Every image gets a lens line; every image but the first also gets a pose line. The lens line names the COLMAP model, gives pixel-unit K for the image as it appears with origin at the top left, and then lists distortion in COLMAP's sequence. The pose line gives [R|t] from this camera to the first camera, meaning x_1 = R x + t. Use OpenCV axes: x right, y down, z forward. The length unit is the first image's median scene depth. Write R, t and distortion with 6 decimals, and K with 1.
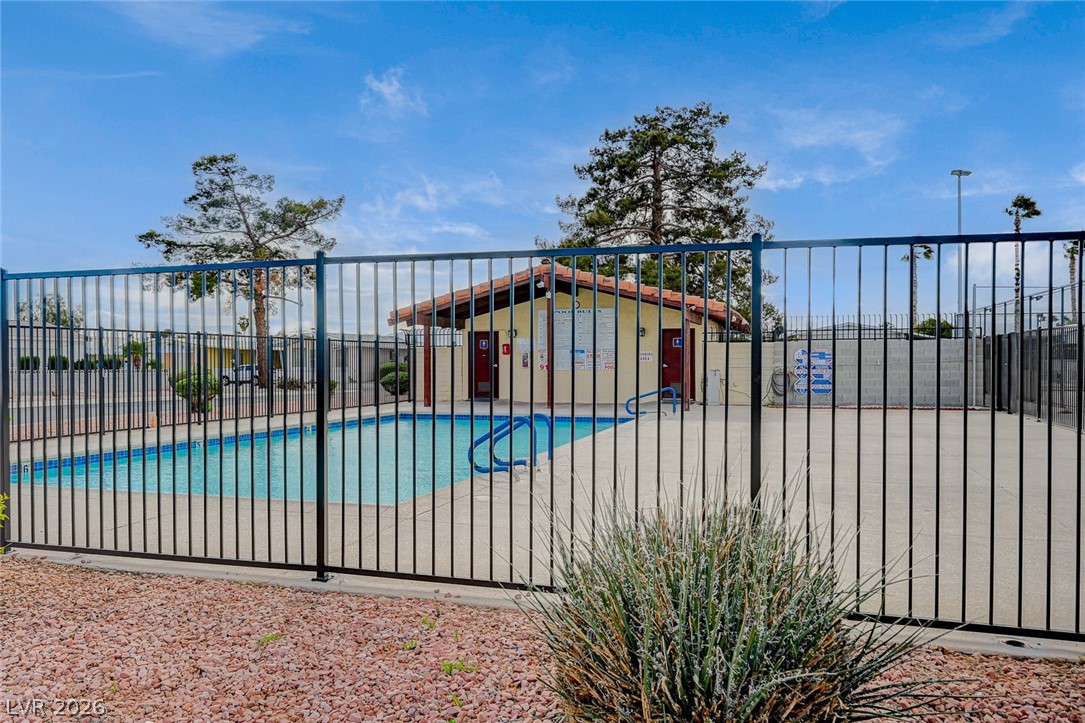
lens RADIAL K [[804.9, 0, 542.5], [0, 804.9, 361.5], [0, 0, 1]] dist [0.002448, 0.001769]
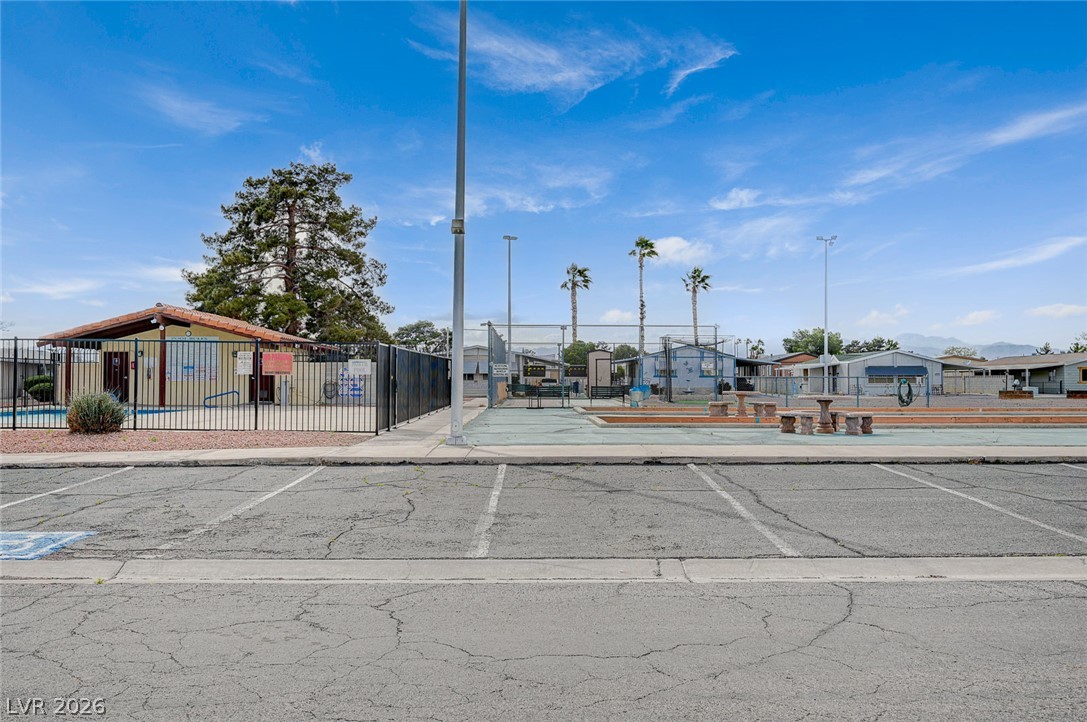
lens RADIAL K [[953.3, 0, 543.5], [0, 953.3, 361.0], [0, 0, 1]] dist [-0.002785, 0.006199]
pose [[0.955627, 0.009380, 0.294430, 0.089366], [-0.002813, 0.999738, -0.022717, 0.007509], [-0.294566, 0.020881, 0.955403, -0.461851]]
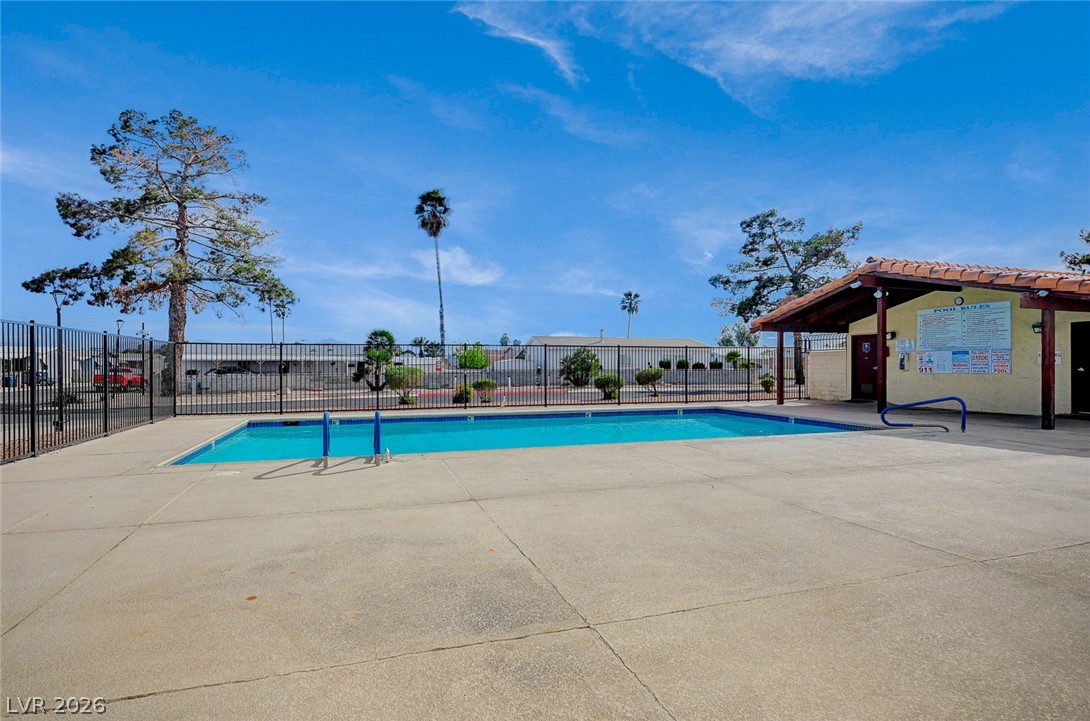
lens RADIAL K [[556.4, 0, 545.0], [0, 556.4, 360.5], [0, 0, 1]] dist [-0.000469, -0.000081]
pose [[0.581071, -0.004745, -0.813839, 0.176245], [0.002106, 0.999988, -0.004327, -0.001251], [0.813850, 0.000800, 0.581074, 0.164845]]
